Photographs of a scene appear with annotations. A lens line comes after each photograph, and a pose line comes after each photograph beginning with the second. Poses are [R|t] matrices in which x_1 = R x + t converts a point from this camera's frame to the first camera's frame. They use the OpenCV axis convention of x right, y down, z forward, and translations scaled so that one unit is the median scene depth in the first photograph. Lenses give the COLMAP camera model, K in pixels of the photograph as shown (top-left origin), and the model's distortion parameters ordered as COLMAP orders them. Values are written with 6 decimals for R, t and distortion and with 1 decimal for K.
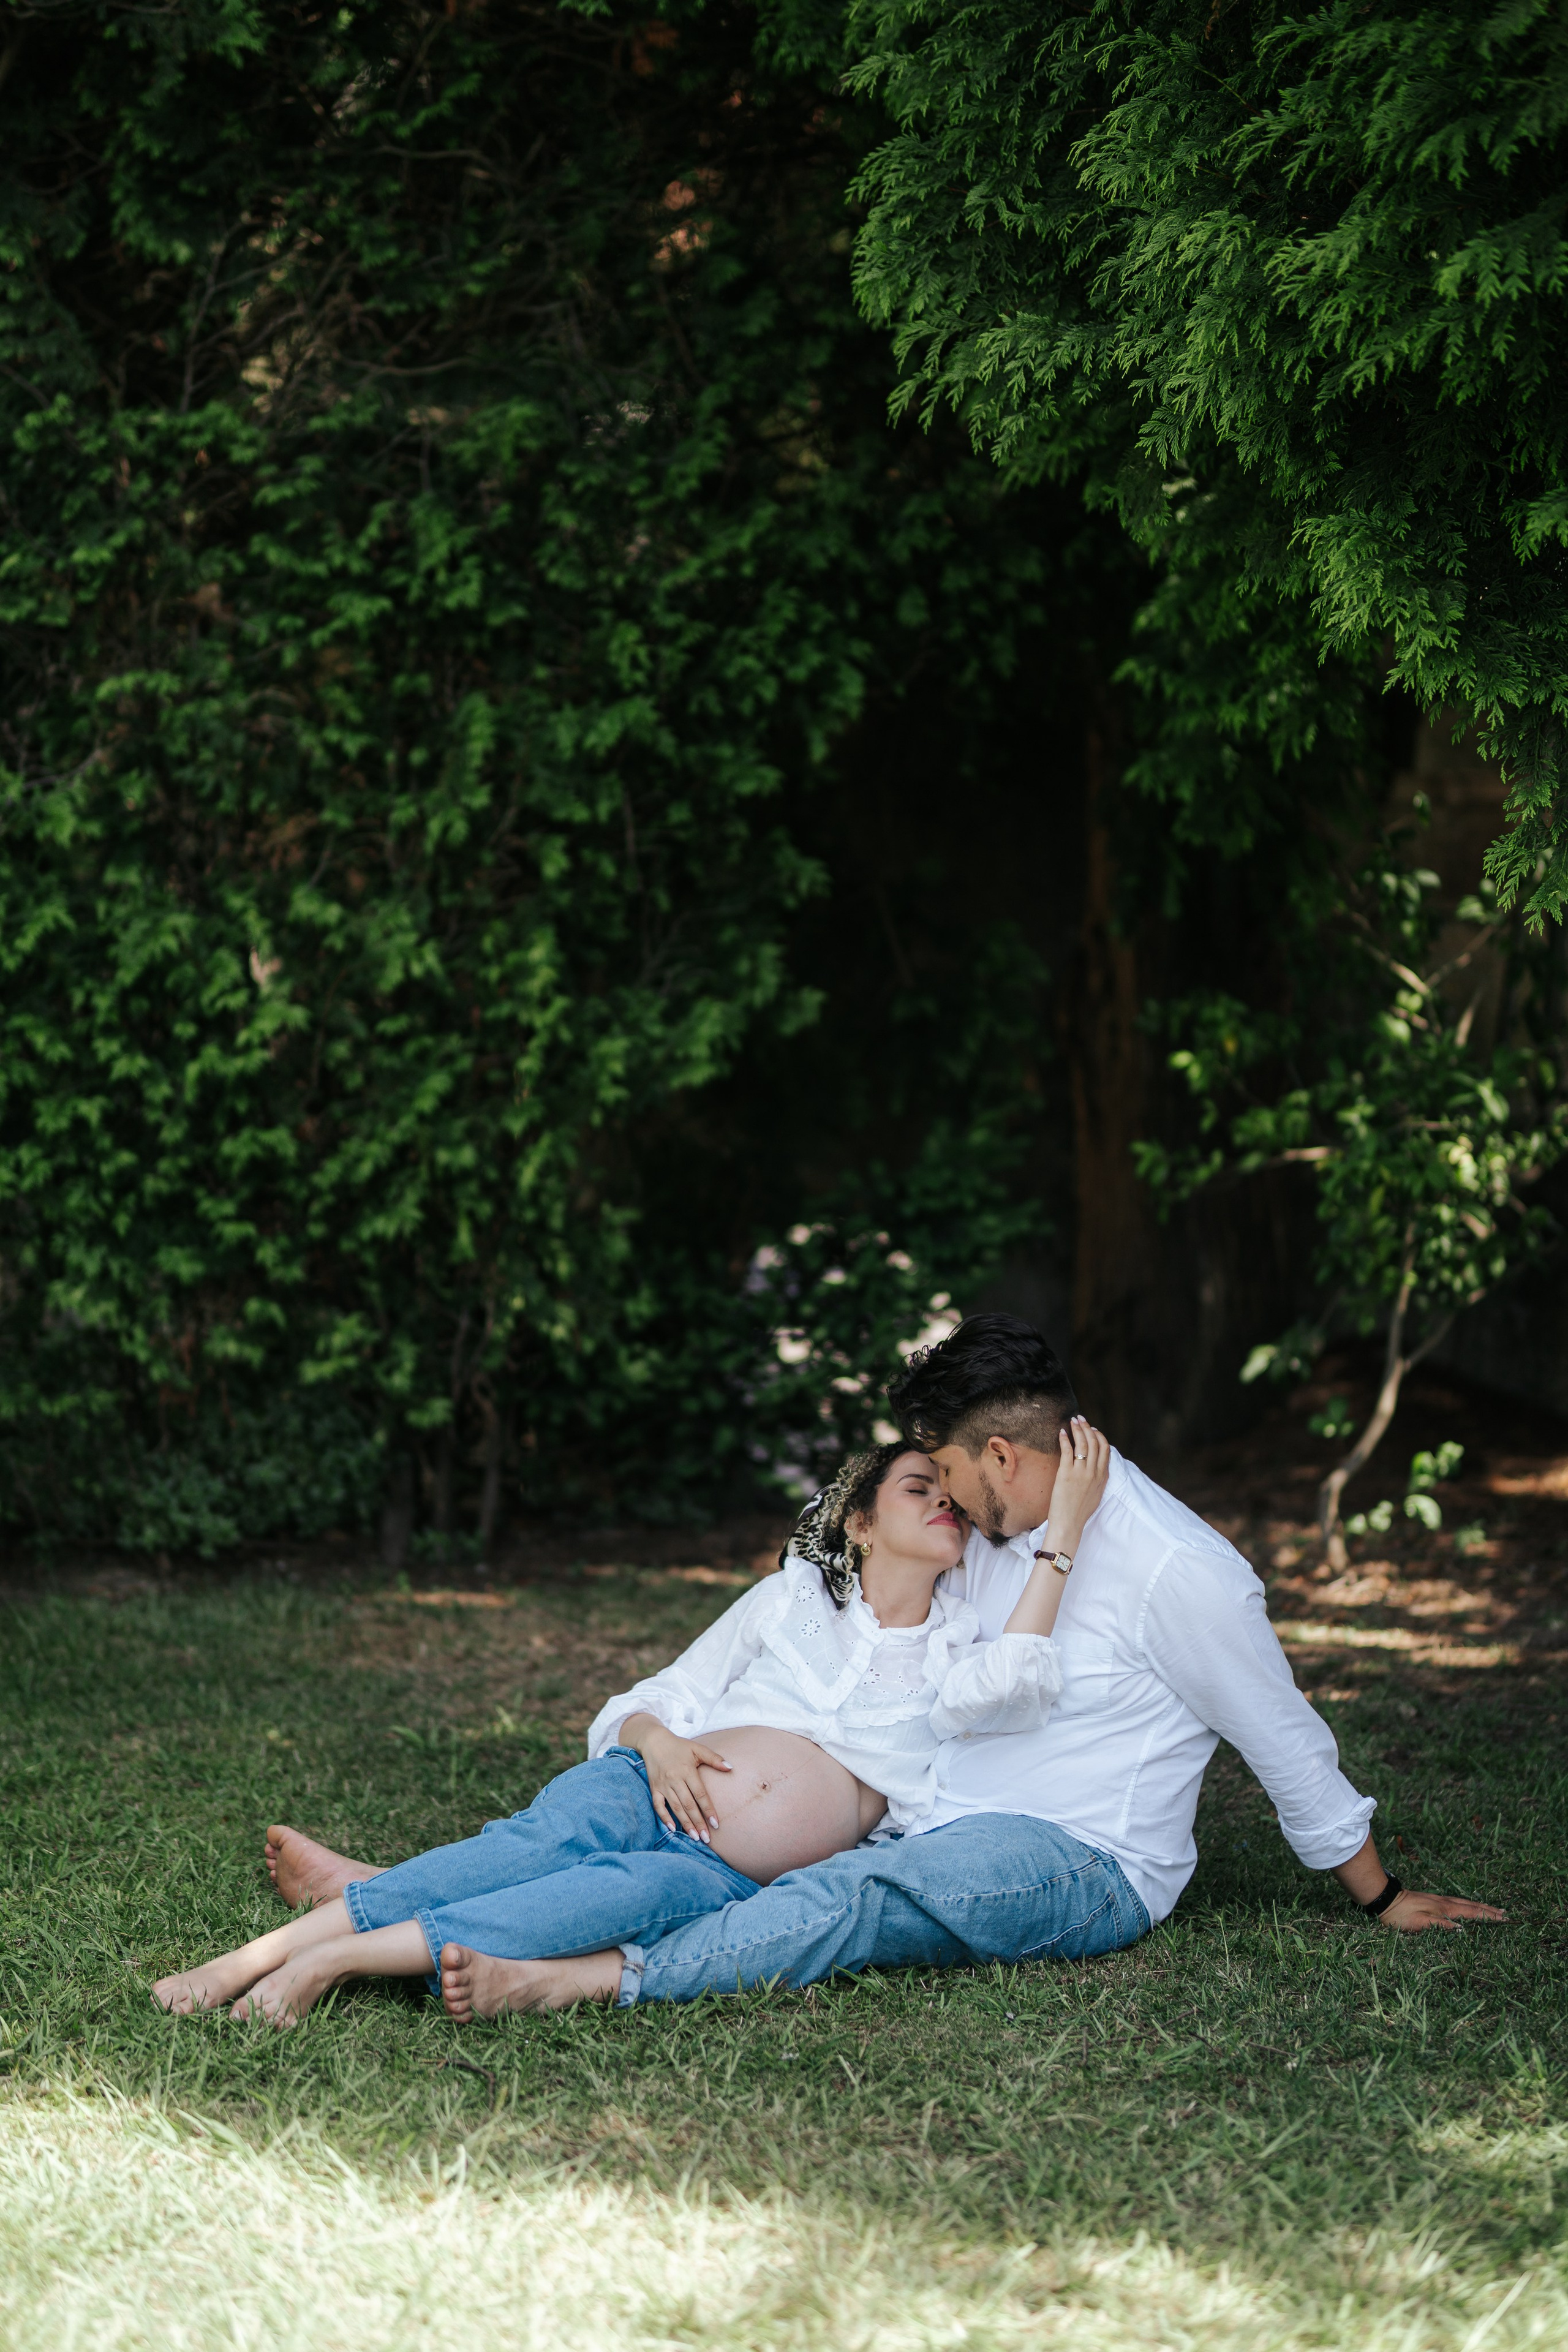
lens RADIAL K [[5720.8, 0, 781.0], [0, 5720.8, 1185.6], [0, 0, 1]] dist [-0.013595, 0.000000]
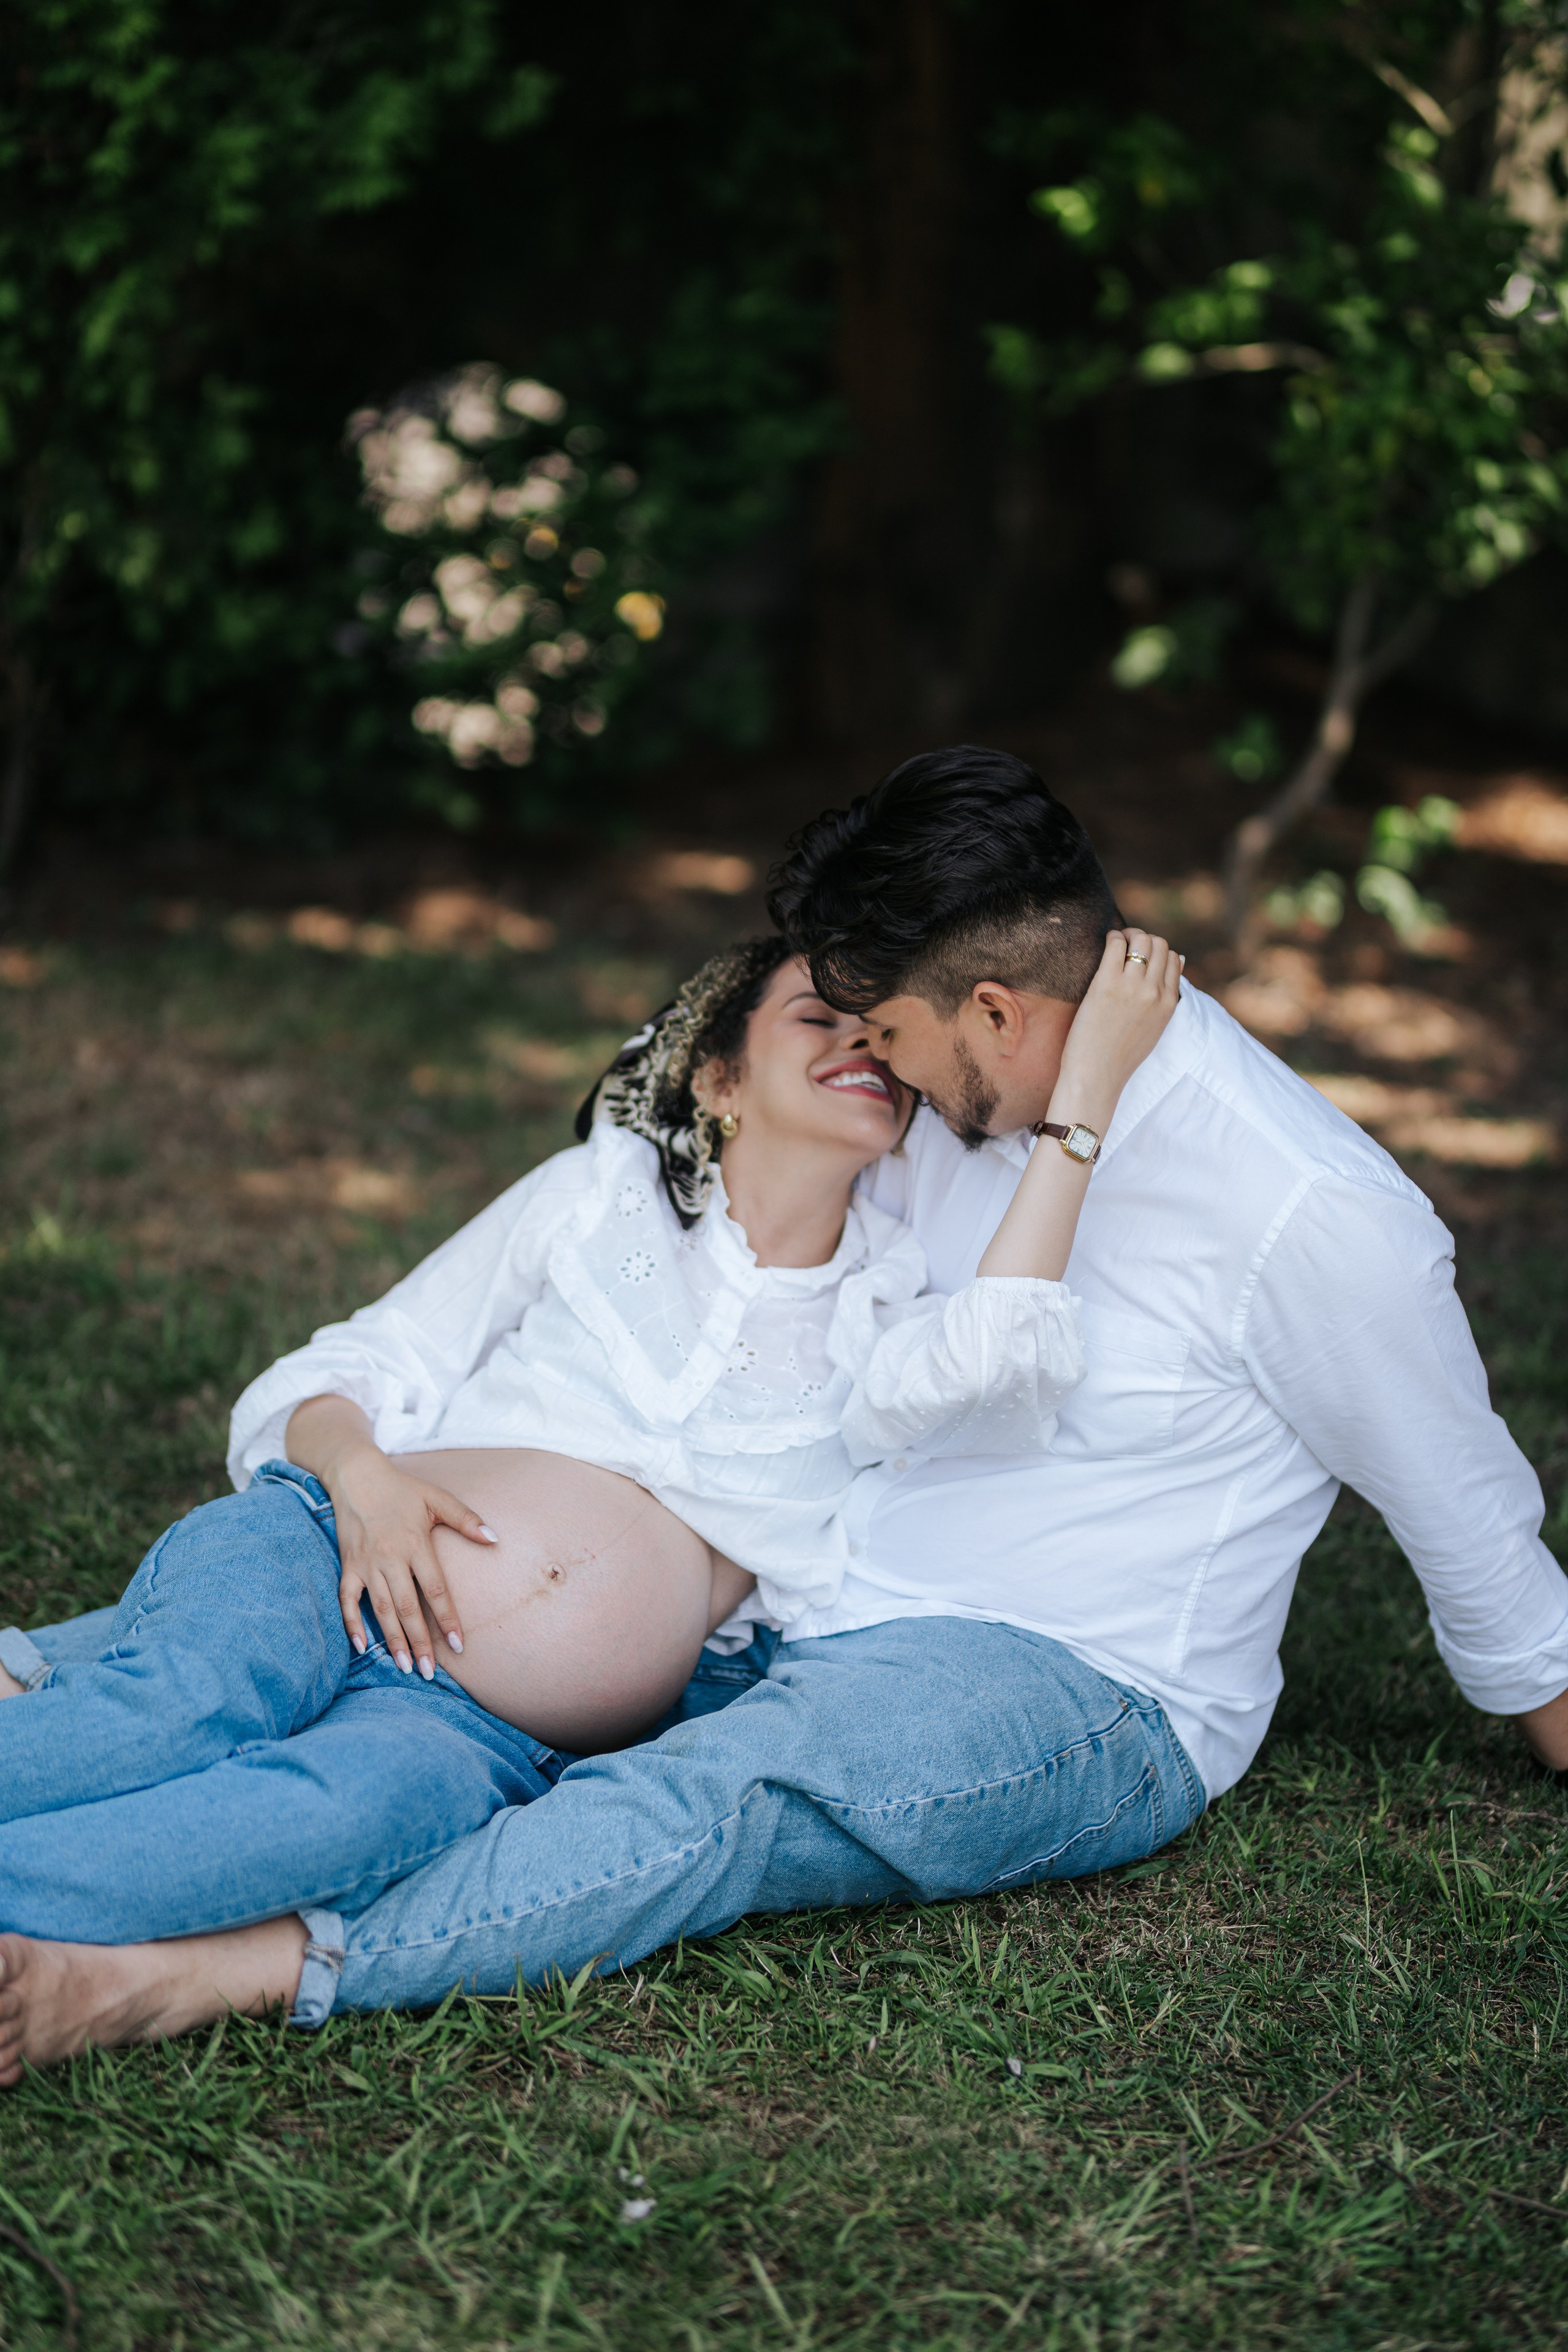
lens RADIAL K [[5720.8, 0, 789.8], [0, 5720.8, 1152.9], [0, 0, 1]] dist [-0.013595, 0.000000]
pose [[0.993759, 0.043793, 0.102593, -0.032657], [-0.059787, 0.985559, 0.158424, -0.020192], [-0.094173, -0.163569, 0.982027, 0.384778]]
